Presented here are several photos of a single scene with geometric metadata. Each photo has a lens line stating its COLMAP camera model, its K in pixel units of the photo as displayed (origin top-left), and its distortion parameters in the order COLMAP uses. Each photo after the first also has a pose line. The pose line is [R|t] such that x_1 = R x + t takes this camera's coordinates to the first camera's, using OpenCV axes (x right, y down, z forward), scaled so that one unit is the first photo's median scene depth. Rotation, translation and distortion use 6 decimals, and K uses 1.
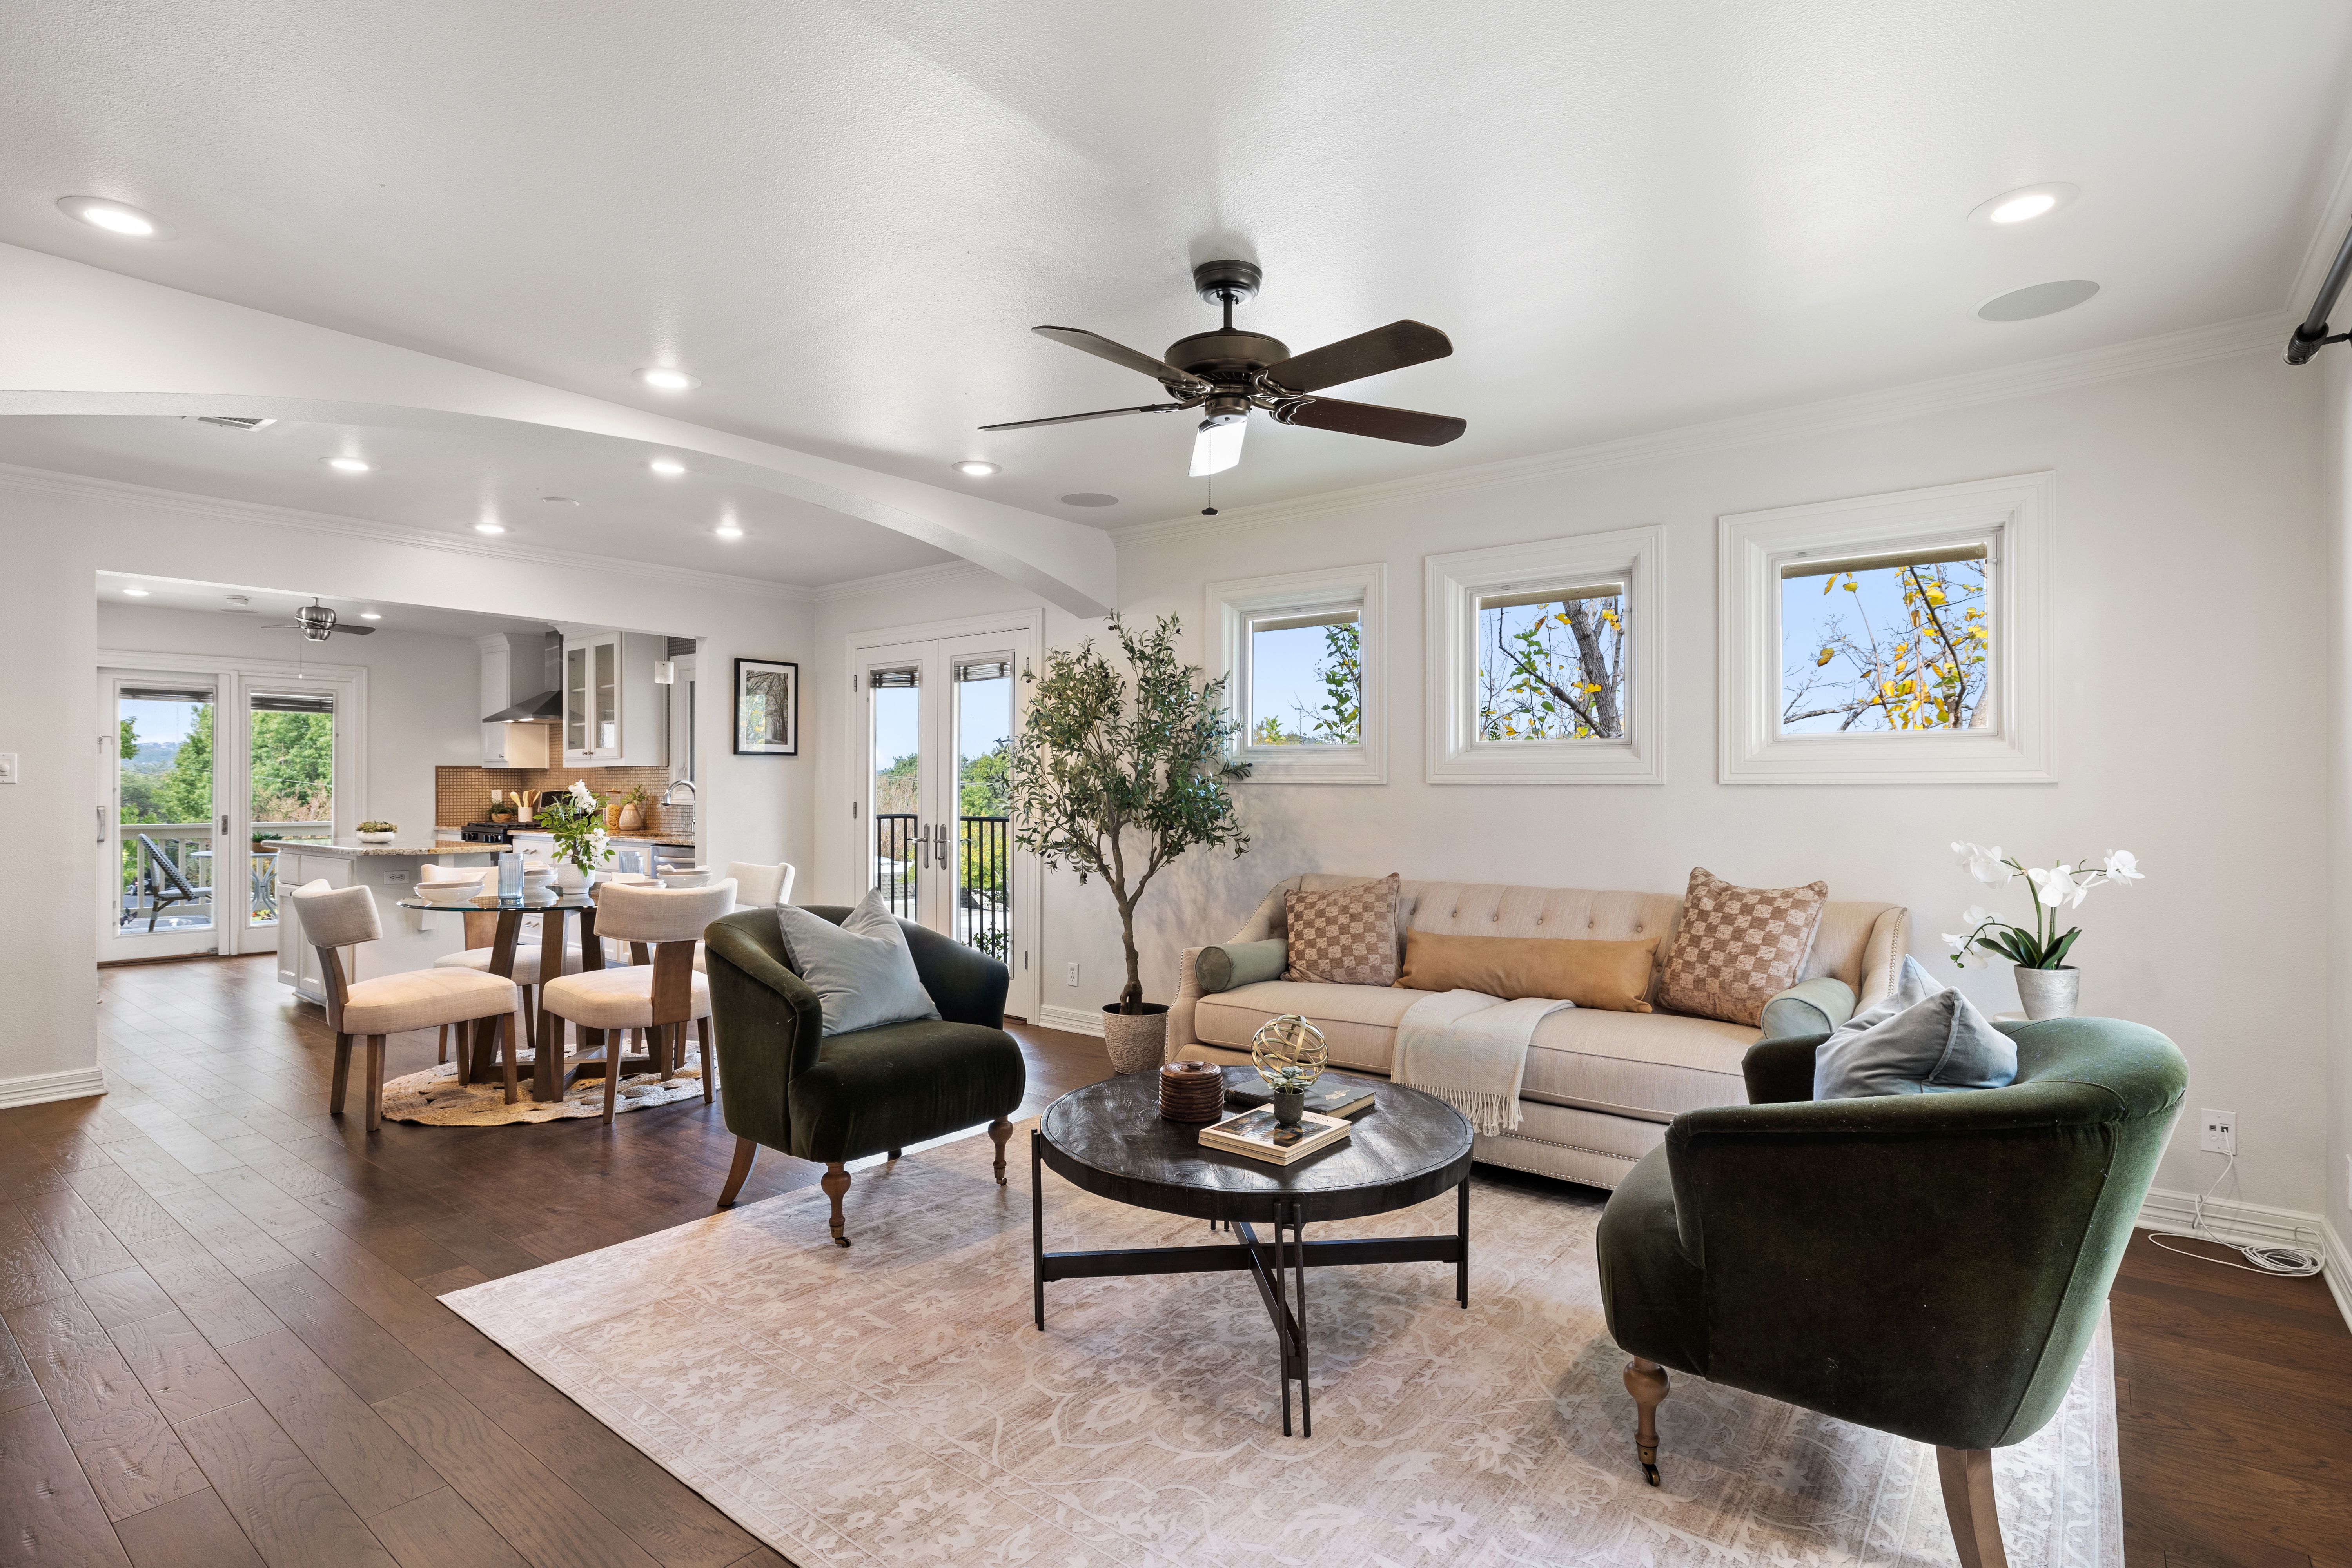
lens RADIAL K [[1133.8, 0, 1184.3], [0, 1133.8, 788.2], [0, 0, 1]] dist [-0.002532, 0.001477]
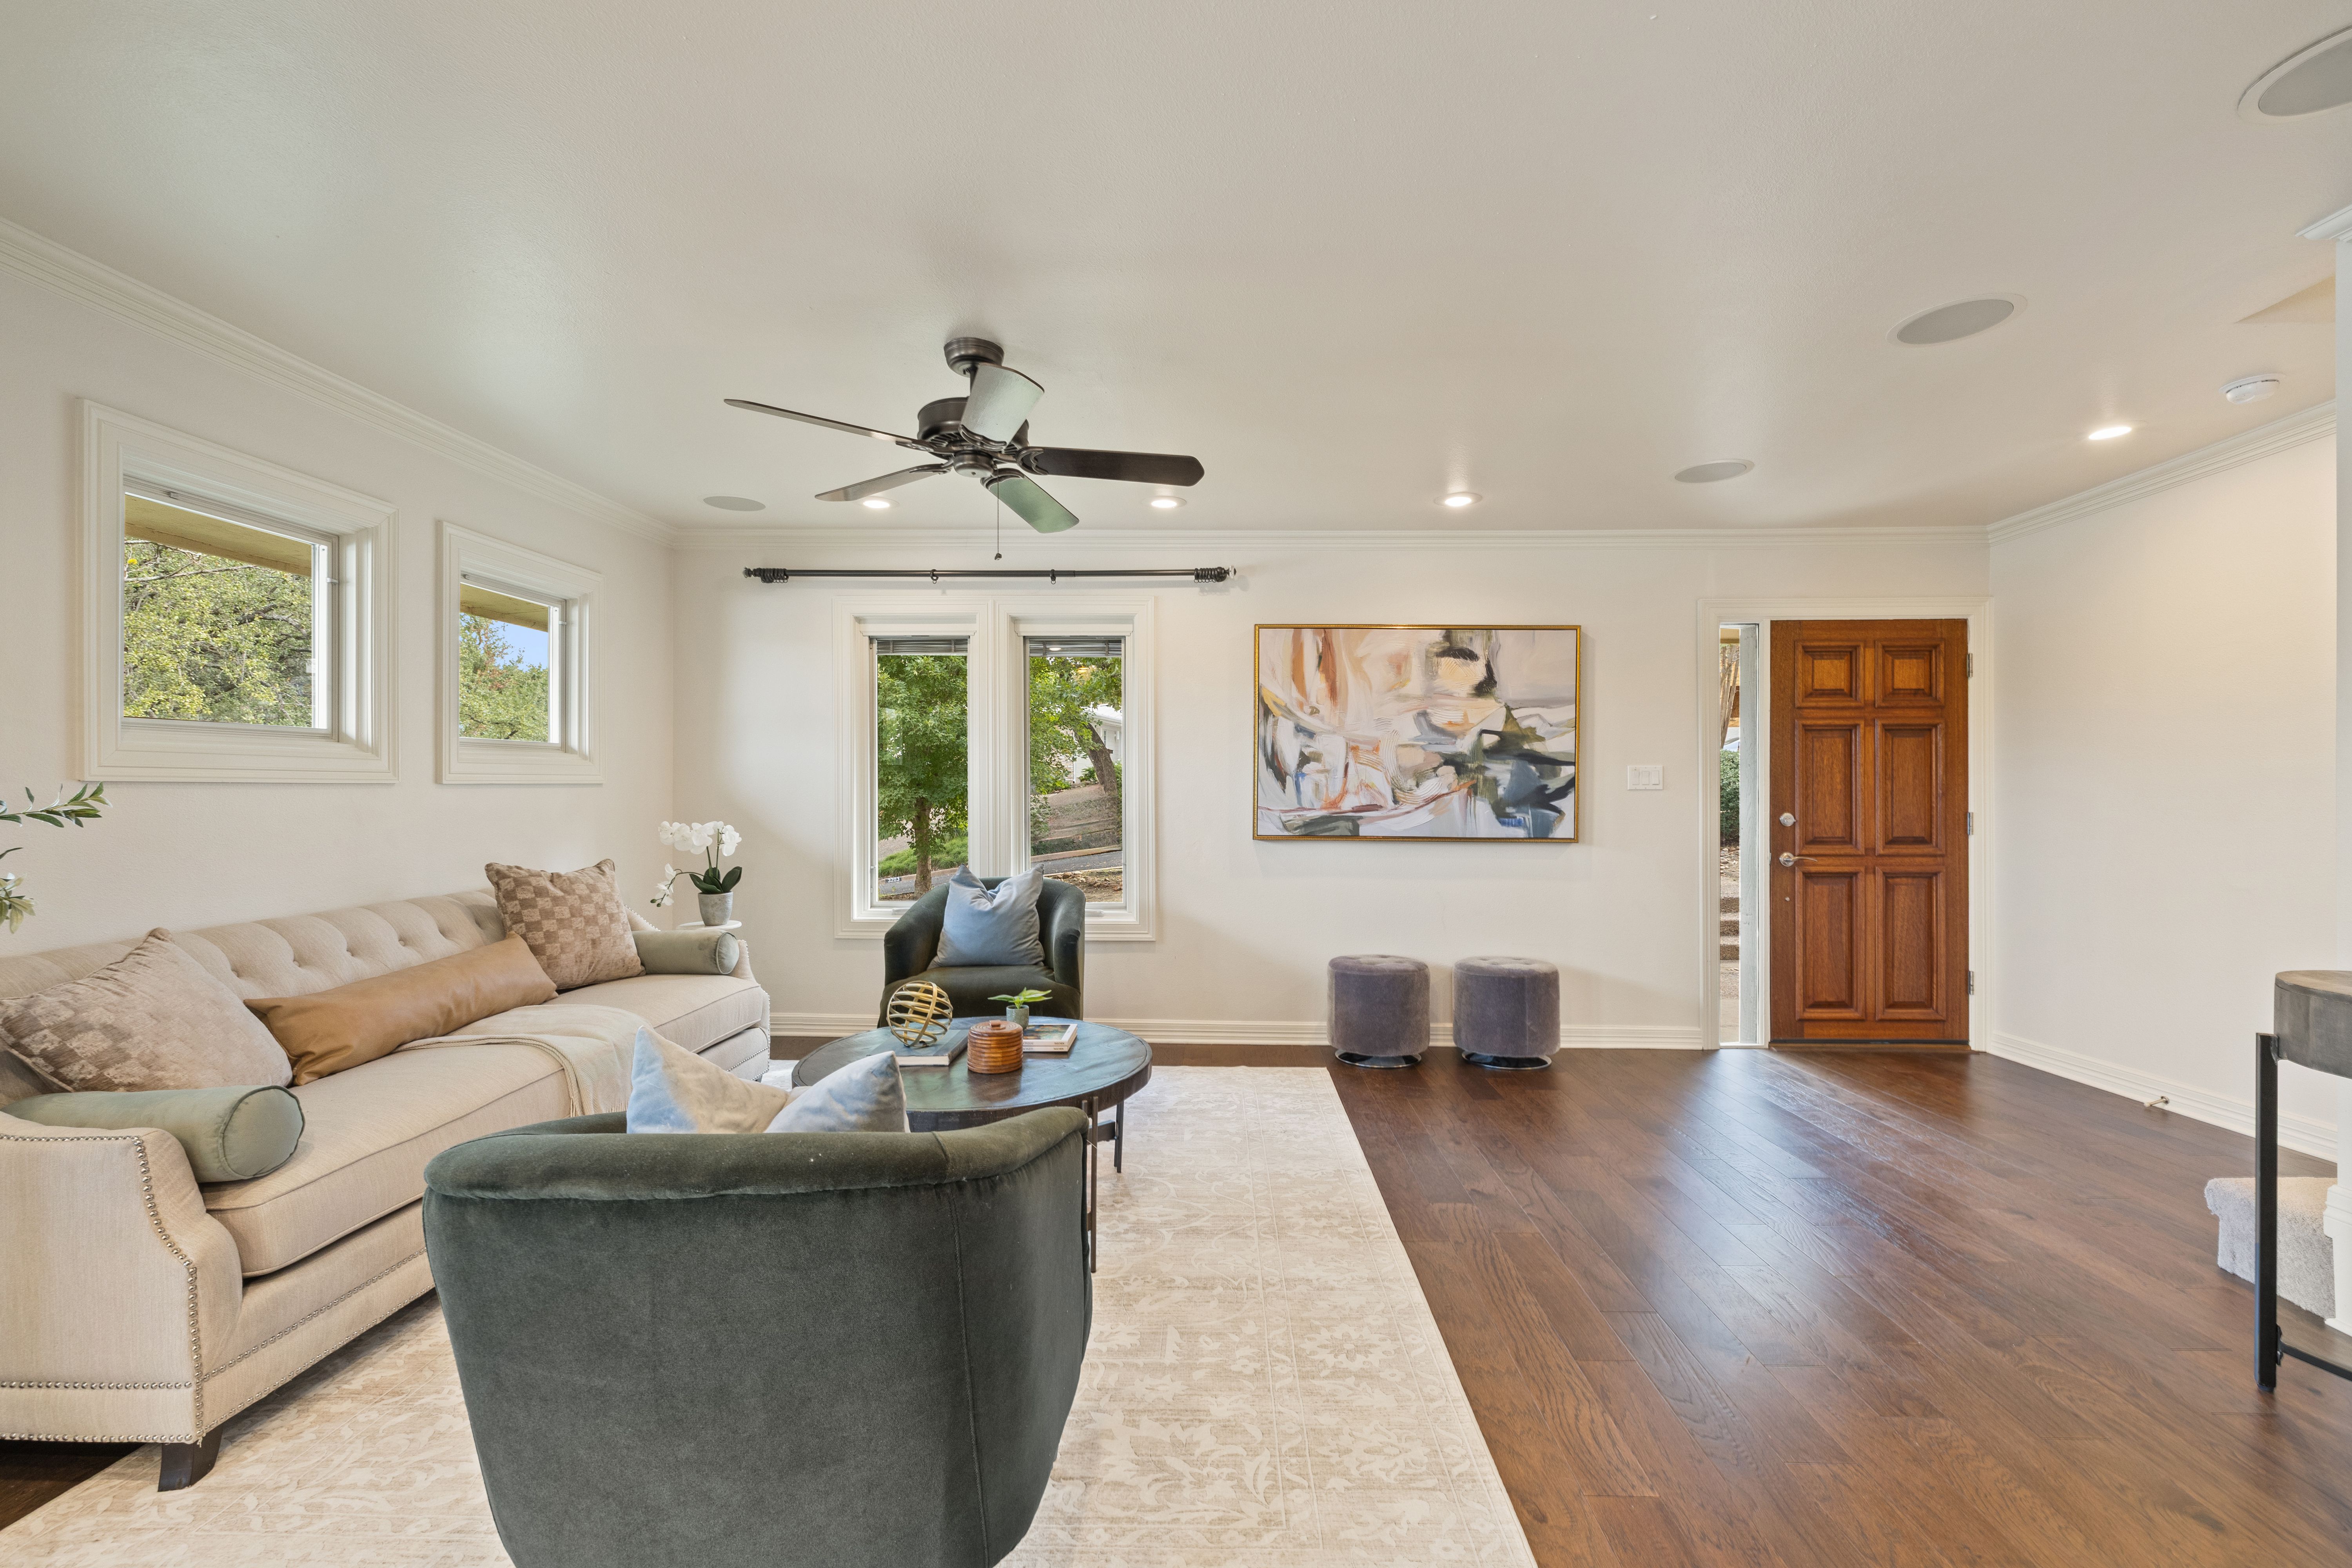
lens RADIAL K [[990.6, 0, 1178.3], [0, 990.6, 789.3], [0, 0, 1]] dist [0.000962, 0.000076]
pose [[-0.582856, -0.001201, 0.812575, -0.586207], [0.002464, 0.999992, 0.003245, 0.000315], [-0.812572, 0.003893, -0.582848, 0.909734]]
